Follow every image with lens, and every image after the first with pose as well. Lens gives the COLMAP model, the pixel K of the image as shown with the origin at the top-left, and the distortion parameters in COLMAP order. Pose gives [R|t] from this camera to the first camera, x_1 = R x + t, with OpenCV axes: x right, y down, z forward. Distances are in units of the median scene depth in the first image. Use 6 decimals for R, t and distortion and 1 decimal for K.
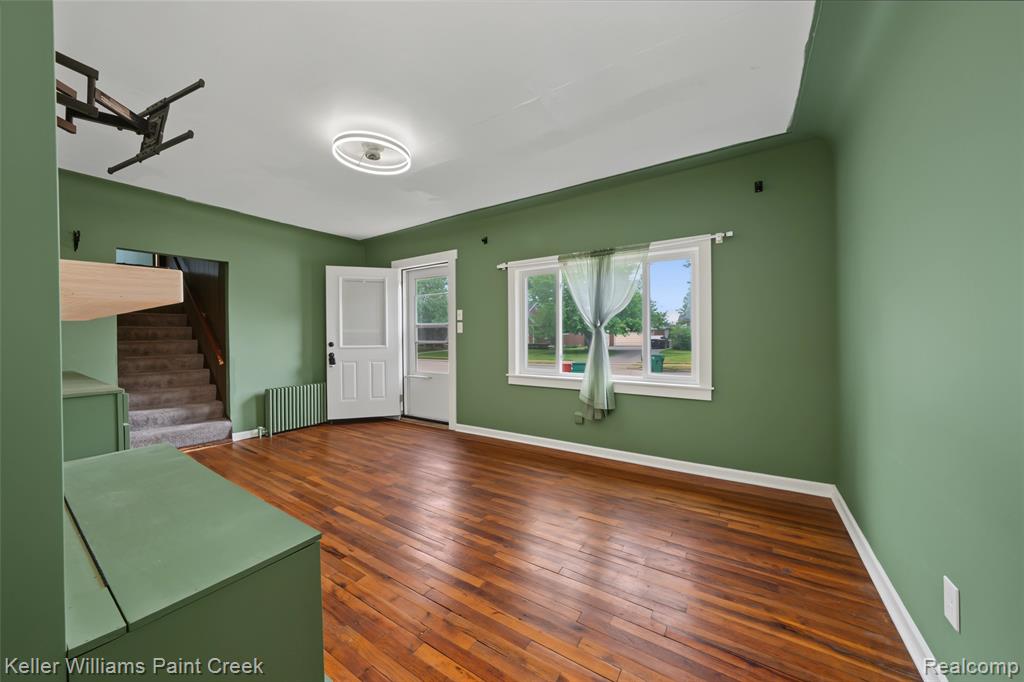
lens RADIAL K [[357.5, 0, 509.0], [0, 357.5, 338.7], [0, 0, 1]] dist [-0.012368, 0.000019]
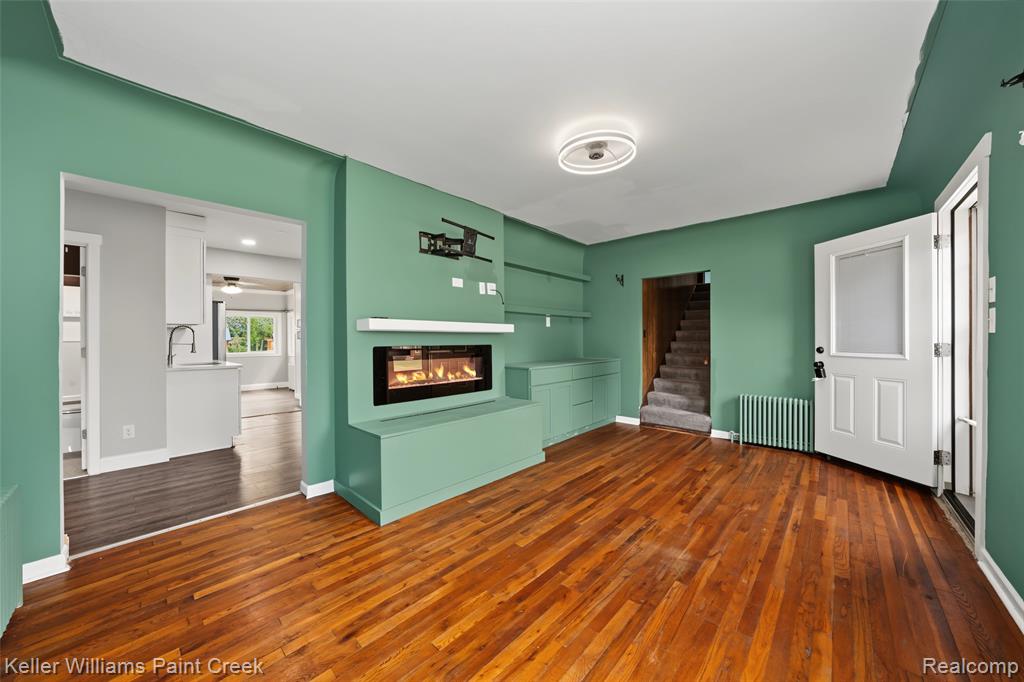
lens RADIAL K [[357.5, 0, 505.6], [0, 357.5, 342.6], [0, 0, 1]] dist [-0.012368, 0.000019]
pose [[-0.168314, 0.015183, -0.985617, 0.399780], [0.001964, 0.999885, 0.015067, -0.014240], [0.985732, 0.000600, -0.168324, 0.580482]]
